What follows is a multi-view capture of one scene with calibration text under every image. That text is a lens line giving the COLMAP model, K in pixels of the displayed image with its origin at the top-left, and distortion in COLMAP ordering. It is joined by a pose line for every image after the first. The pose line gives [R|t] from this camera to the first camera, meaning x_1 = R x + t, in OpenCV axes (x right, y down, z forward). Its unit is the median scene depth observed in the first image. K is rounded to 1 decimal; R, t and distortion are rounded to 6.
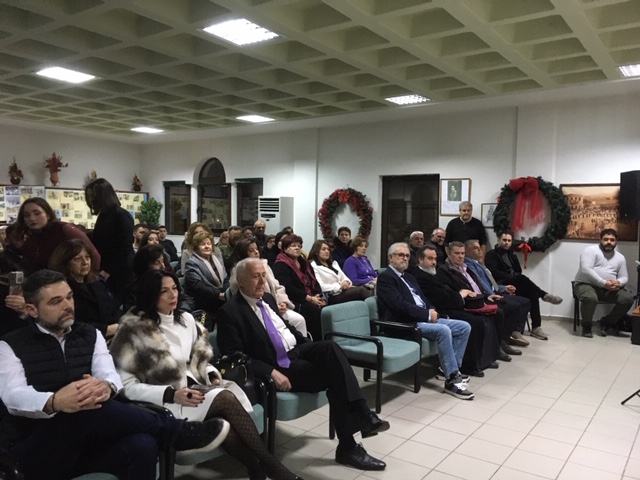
lens RADIAL K [[539.8, 0, 316.5], [0, 539.8, 240.9], [0, 0, 1]] dist [0.090704, -0.112428]
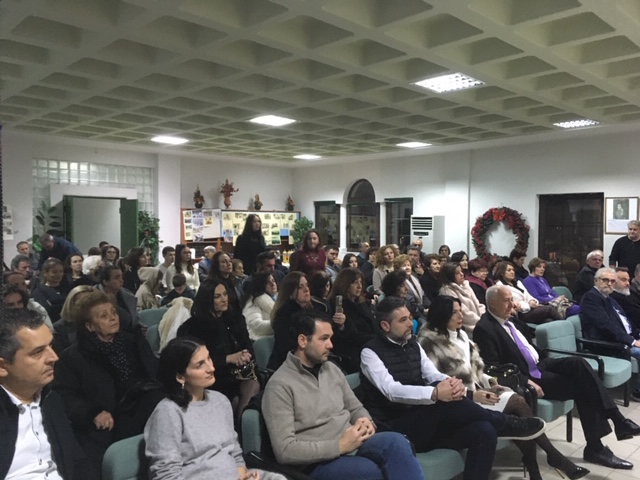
lens RADIAL K [[539.8, 0, 318.8], [0, 539.8, 239.6], [0, 0, 1]] dist [0.090704, -0.112428]
pose [[0.984096, -0.004728, -0.177575, -0.106205], [0.001386, 0.999820, -0.018938, -0.016115], [0.177633, 0.018391, 0.983925, -0.091080]]
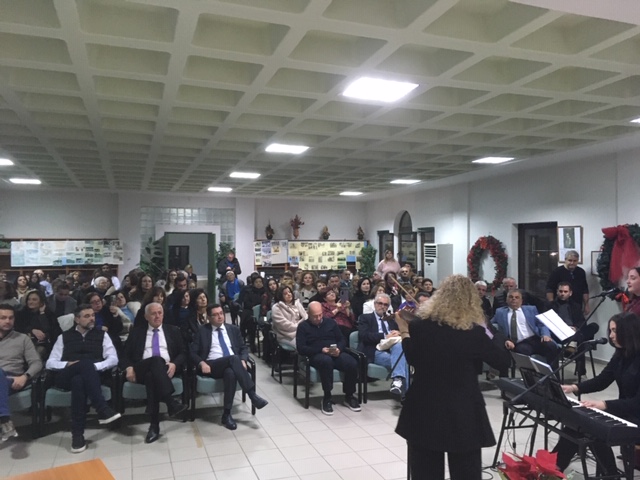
lens RADIAL K [[539.8, 0, 321.4], [0, 539.8, 237.7], [0, 0, 1]] dist [0.090704, -0.112428]
pose [[0.815403, -0.026458, -0.578288, 0.423857], [-0.012148, 0.997953, -0.062788, -0.022149], [0.578766, 0.058223, 0.813413, -0.080153]]
